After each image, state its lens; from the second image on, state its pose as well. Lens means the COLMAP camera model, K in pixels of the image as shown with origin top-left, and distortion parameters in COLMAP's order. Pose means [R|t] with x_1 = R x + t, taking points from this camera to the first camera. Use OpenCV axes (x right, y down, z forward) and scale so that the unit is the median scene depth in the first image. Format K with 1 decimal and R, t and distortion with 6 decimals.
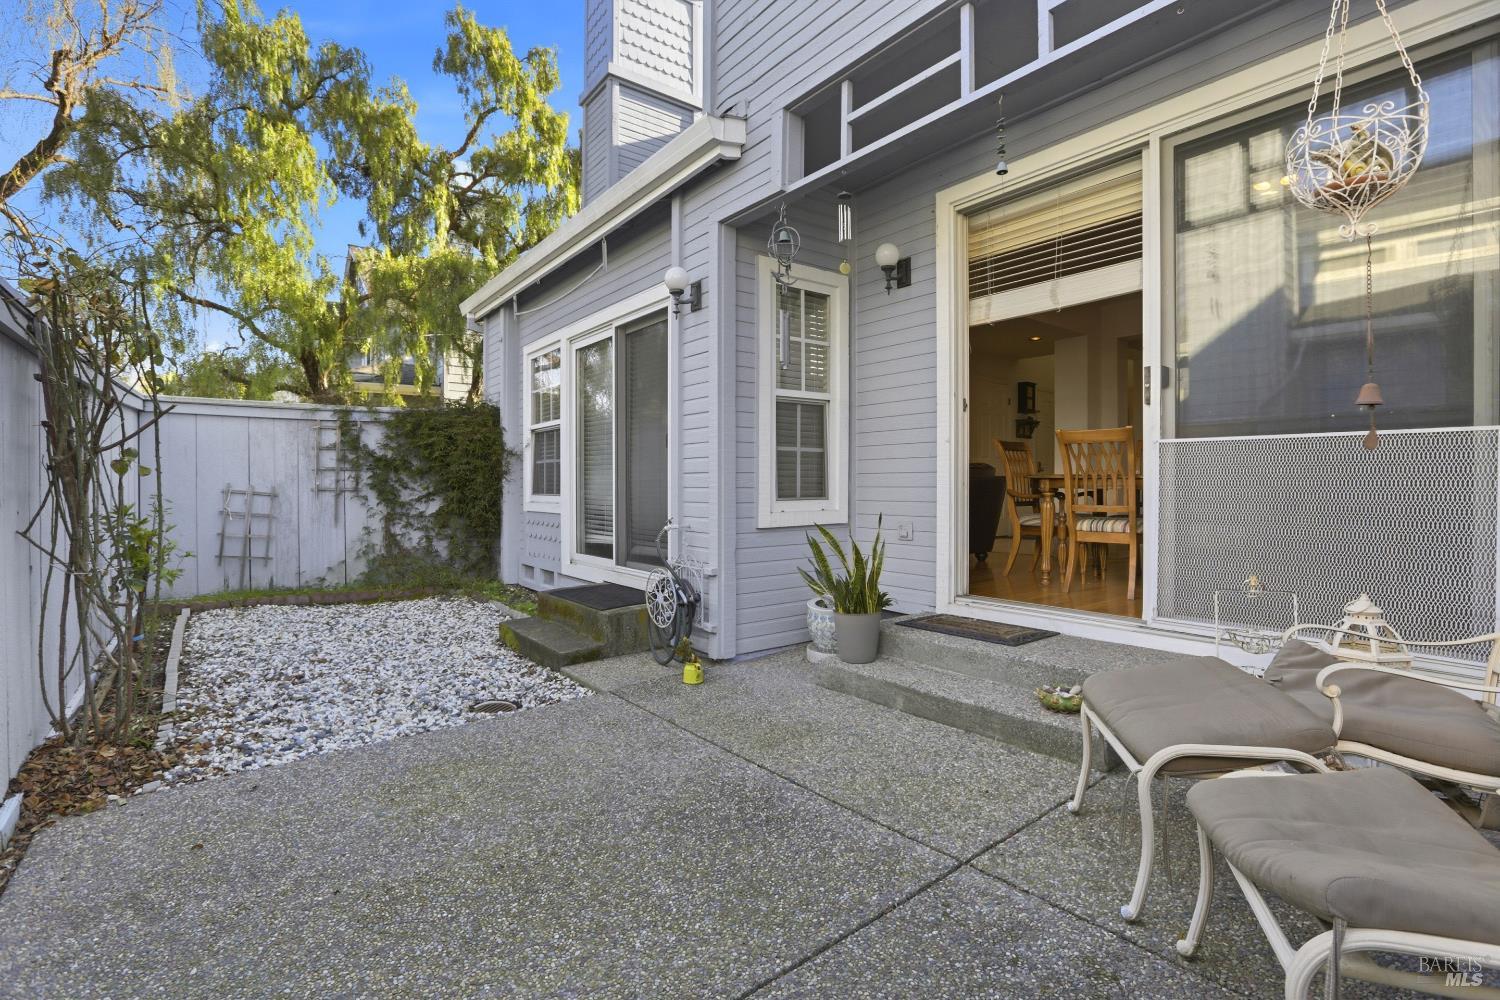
lens RADIAL K [[716.3, 0, 744.9], [0, 716.3, 497.5], [0, 0, 1]] dist [-0.032531, 0.008562]
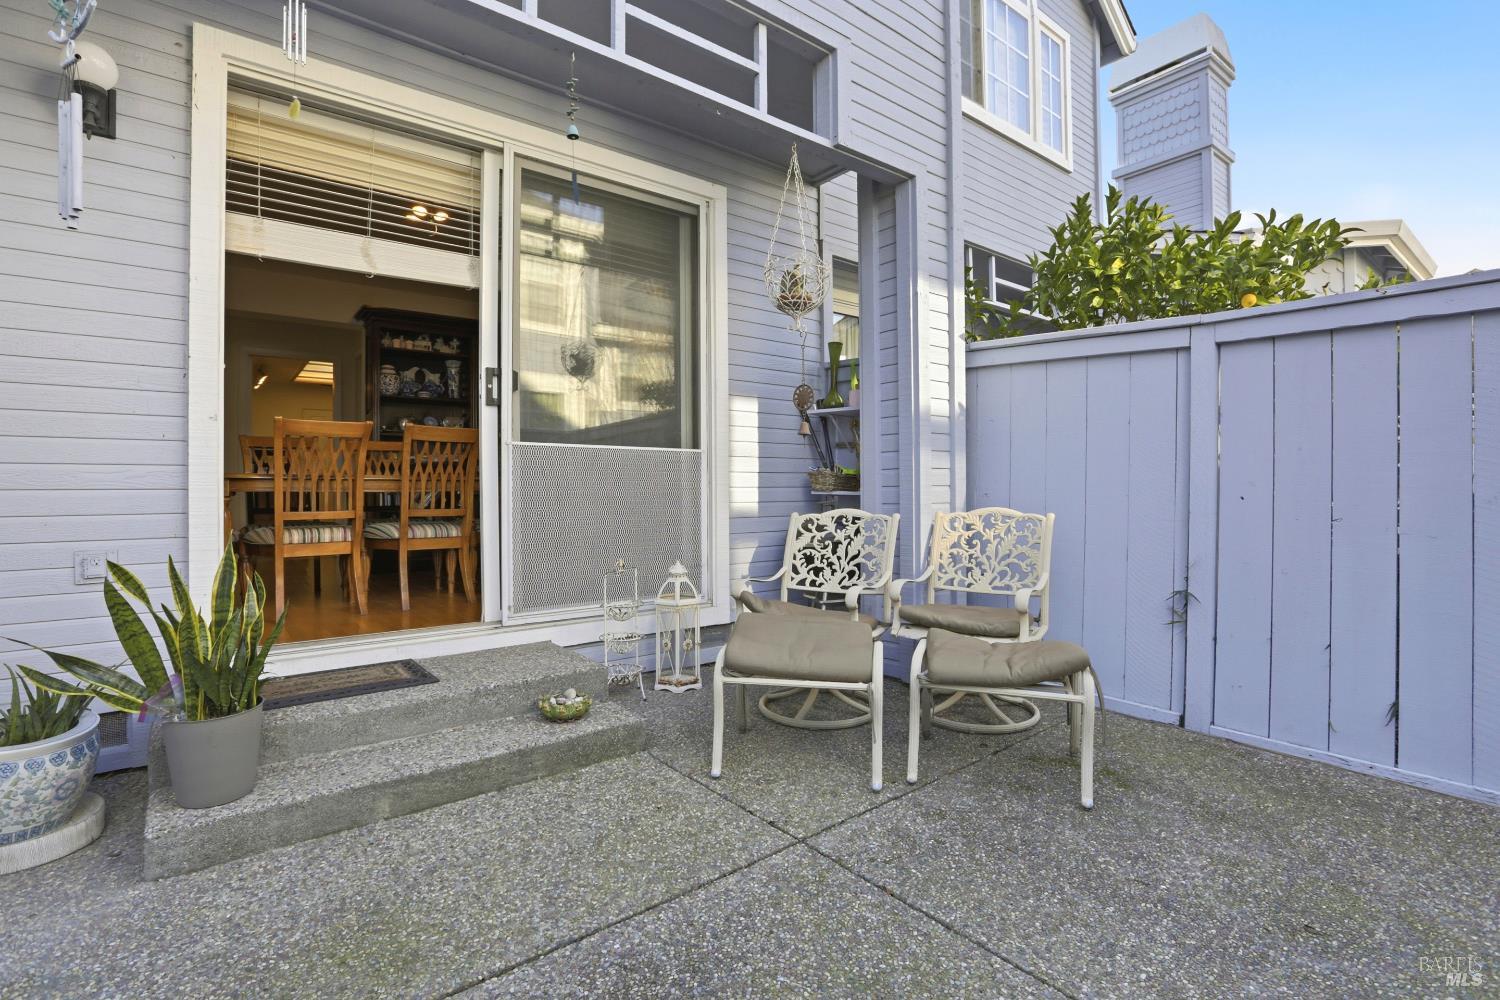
lens RADIAL K [[716.3, 0, 748.3], [0, 716.3, 480.3], [0, 0, 1]] dist [-0.032531, 0.008562]
pose [[-0.038859, 0.014338, 0.999142, -0.474770], [0.015542, 0.999785, -0.013743, -0.006313], [-0.999124, 0.014994, -0.039074, 0.698429]]
